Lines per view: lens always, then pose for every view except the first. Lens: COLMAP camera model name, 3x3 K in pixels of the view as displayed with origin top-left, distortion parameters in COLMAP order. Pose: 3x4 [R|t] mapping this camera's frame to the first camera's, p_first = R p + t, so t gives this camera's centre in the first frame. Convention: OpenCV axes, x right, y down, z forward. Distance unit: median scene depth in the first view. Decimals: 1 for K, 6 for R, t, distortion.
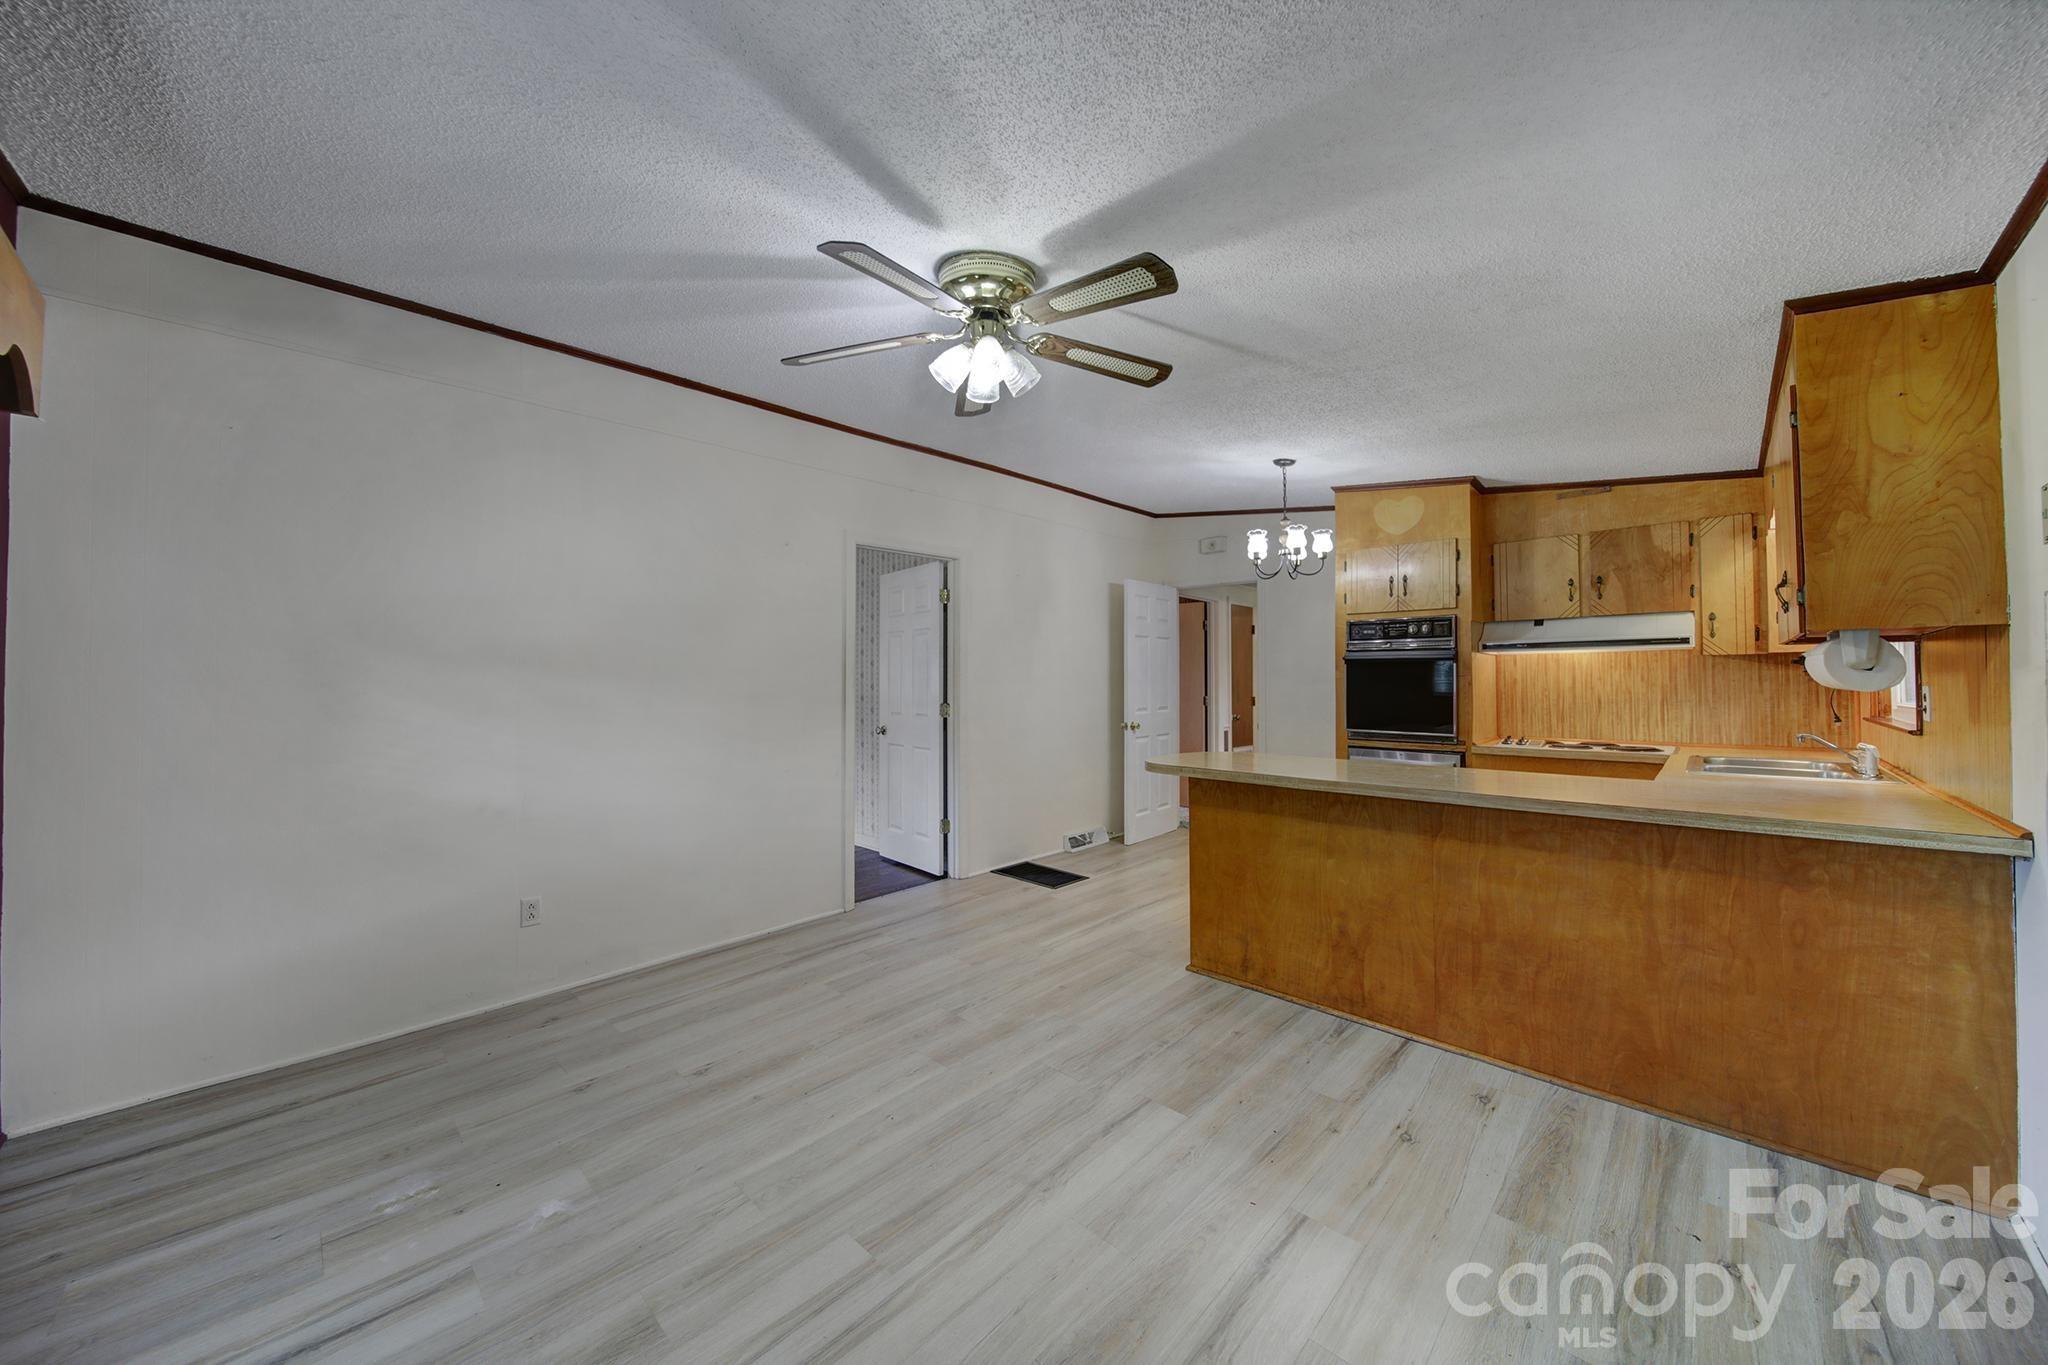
lens RADIAL K [[718.8, 0, 1023.0], [0, 718.8, 667.2], [0, 0, 1]] dist [-0.001360, -0.000066]
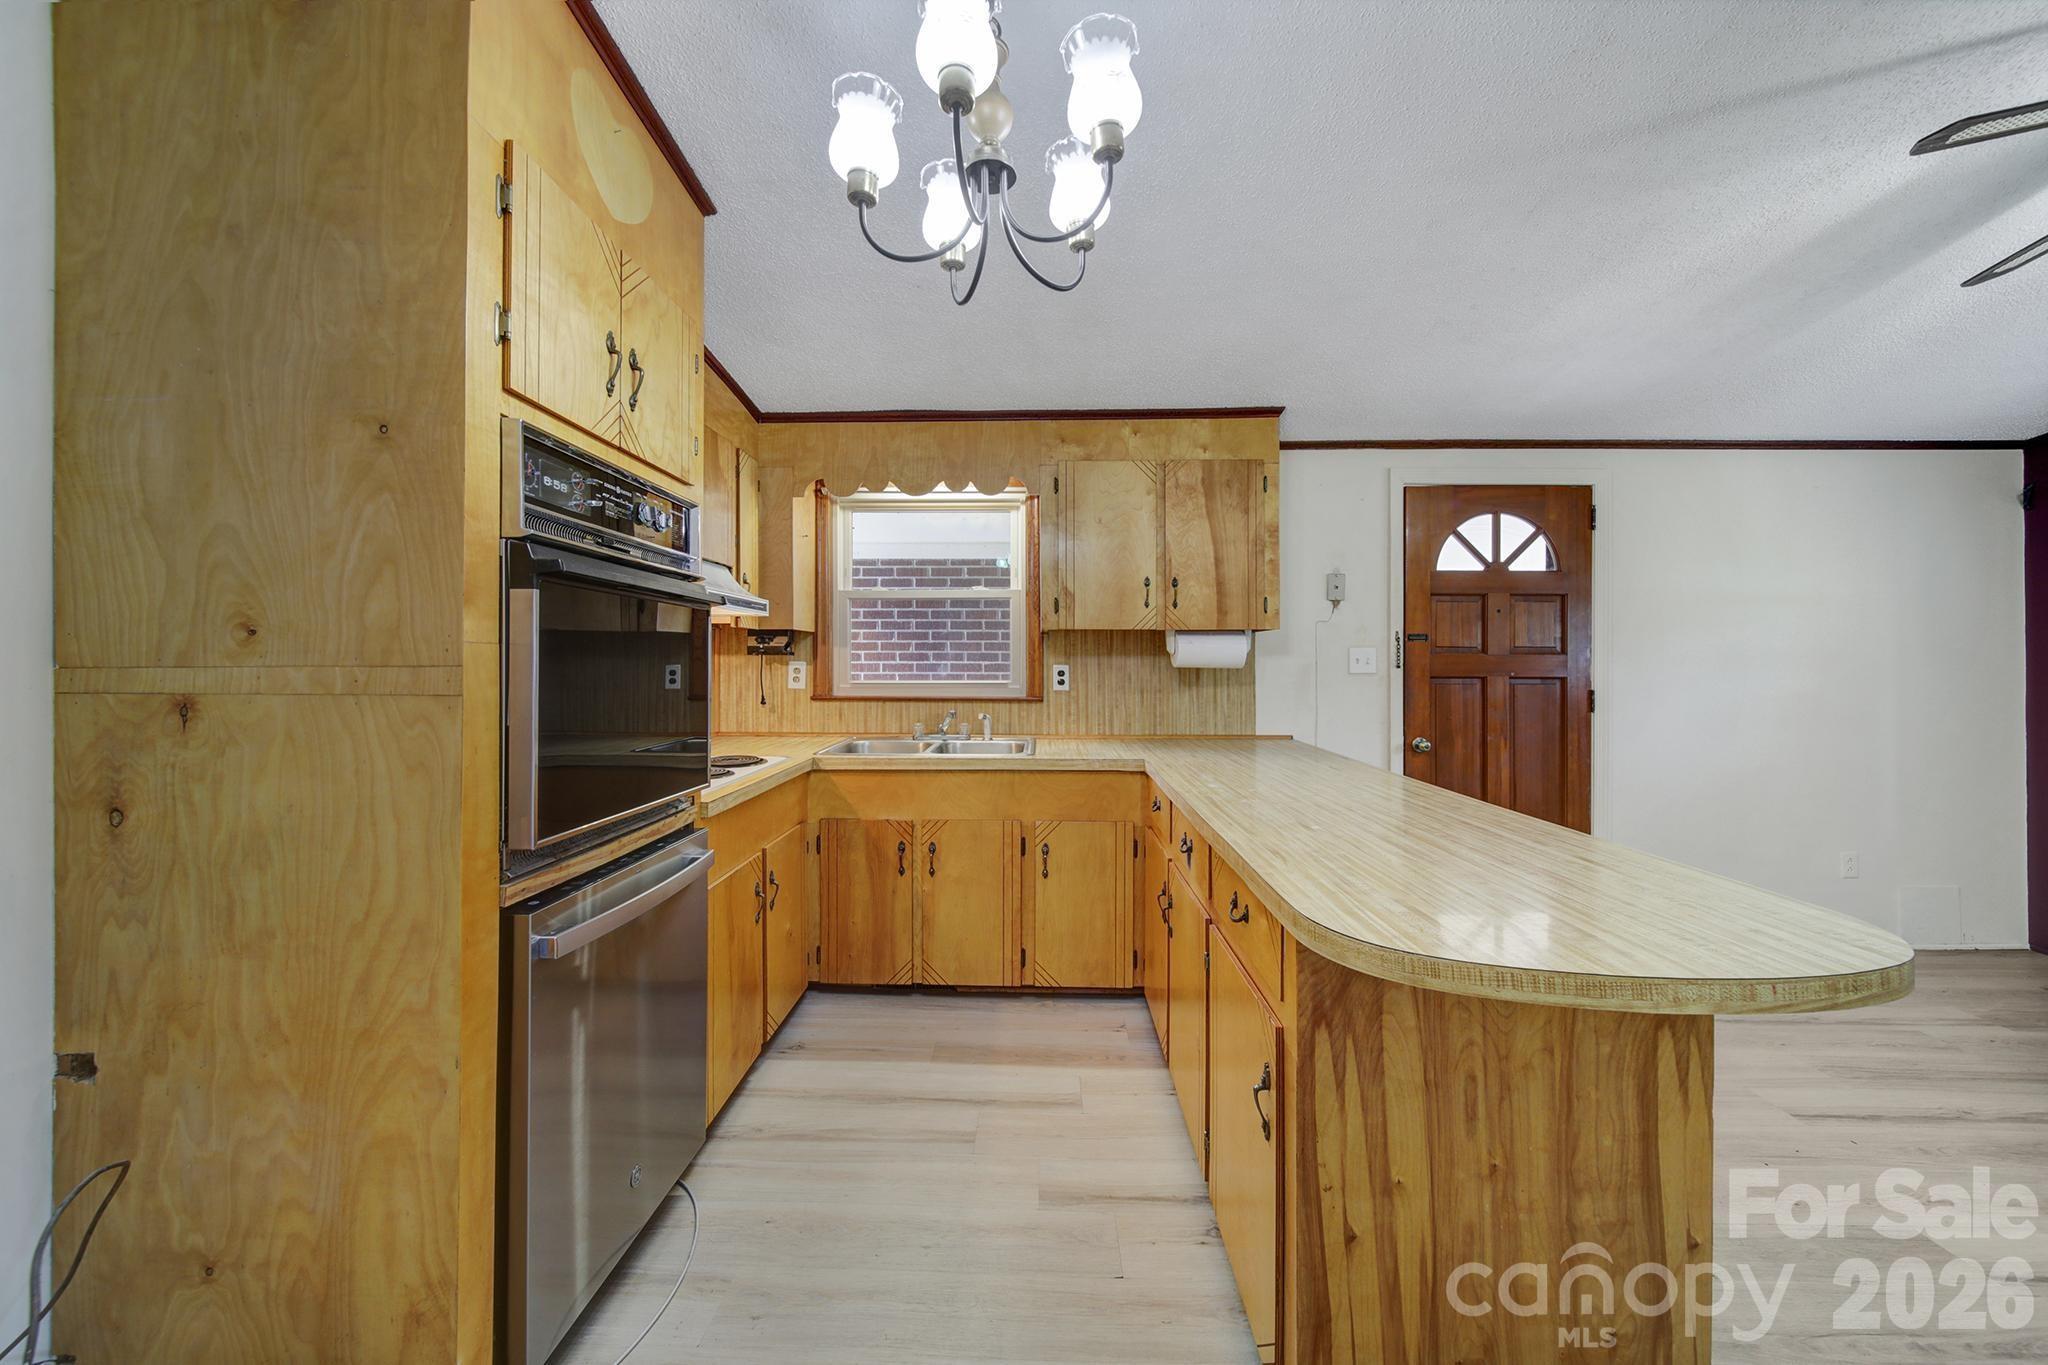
lens RADIAL K [[718.8, 0, 1025.0], [0, 718.8, 672.2], [0, 0, 1]] dist [-0.001360, -0.000066]
pose [[-0.676038, -0.009659, 0.736804, 0.233582], [-0.016472, 0.999862, -0.002005, 0.037730], [-0.736683, -0.013492, -0.676104, 1.732482]]
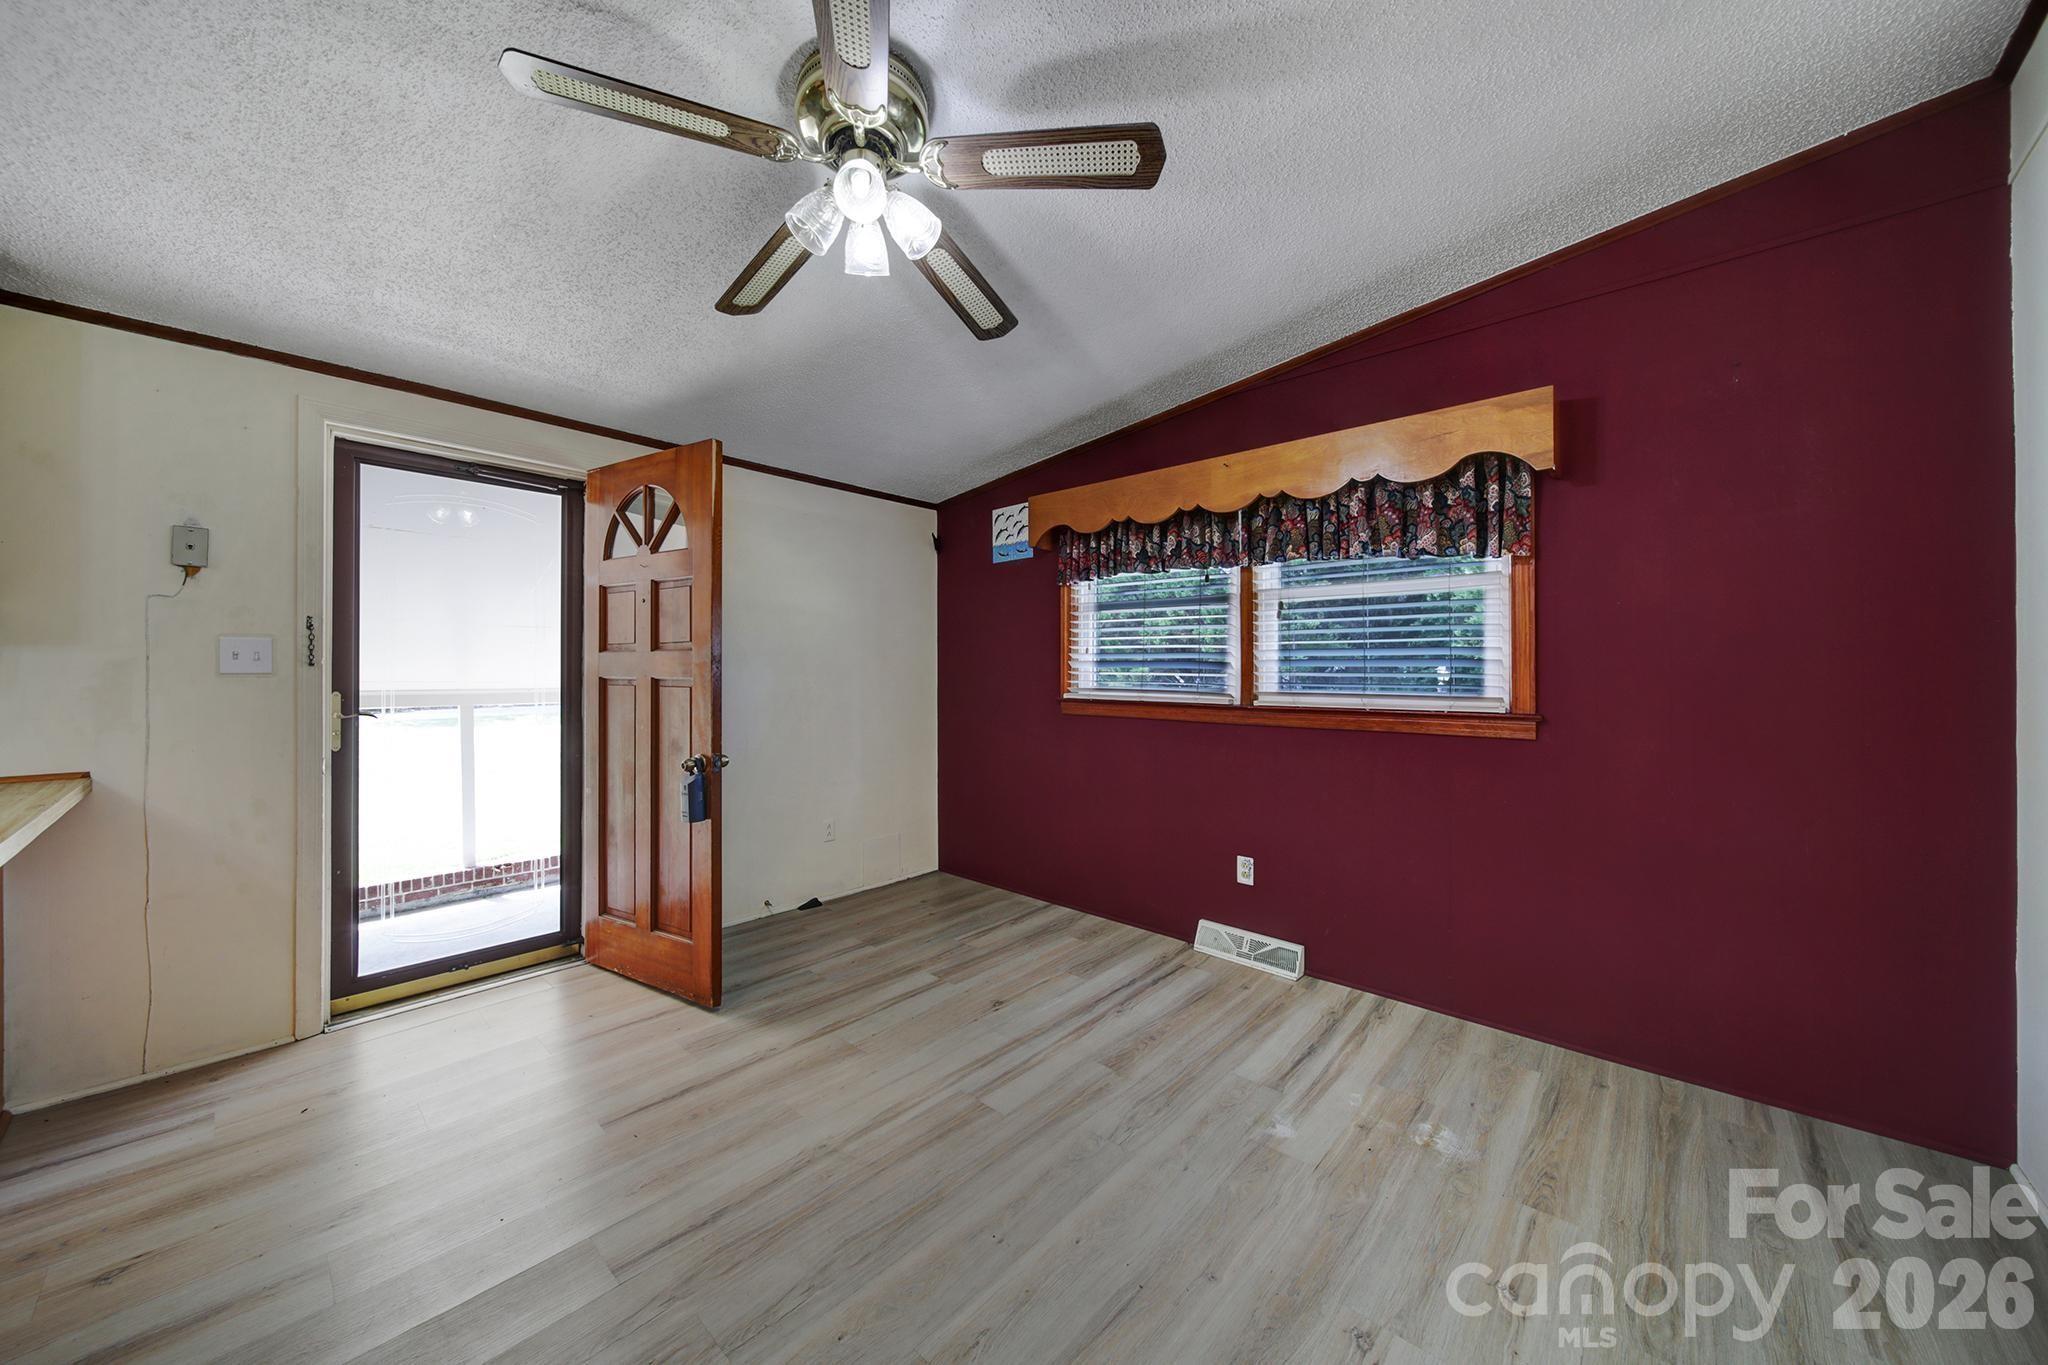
lens RADIAL K [[718.8, 0, 1020.4], [0, 718.8, 671.4], [0, 0, 1]] dist [-0.001360, -0.000066]
pose [[-0.999614, 0.005391, -0.027244, -0.150764], [0.006031, 0.999706, -0.023483, 0.050770], [0.027110, -0.023638, -0.999353, 1.373668]]
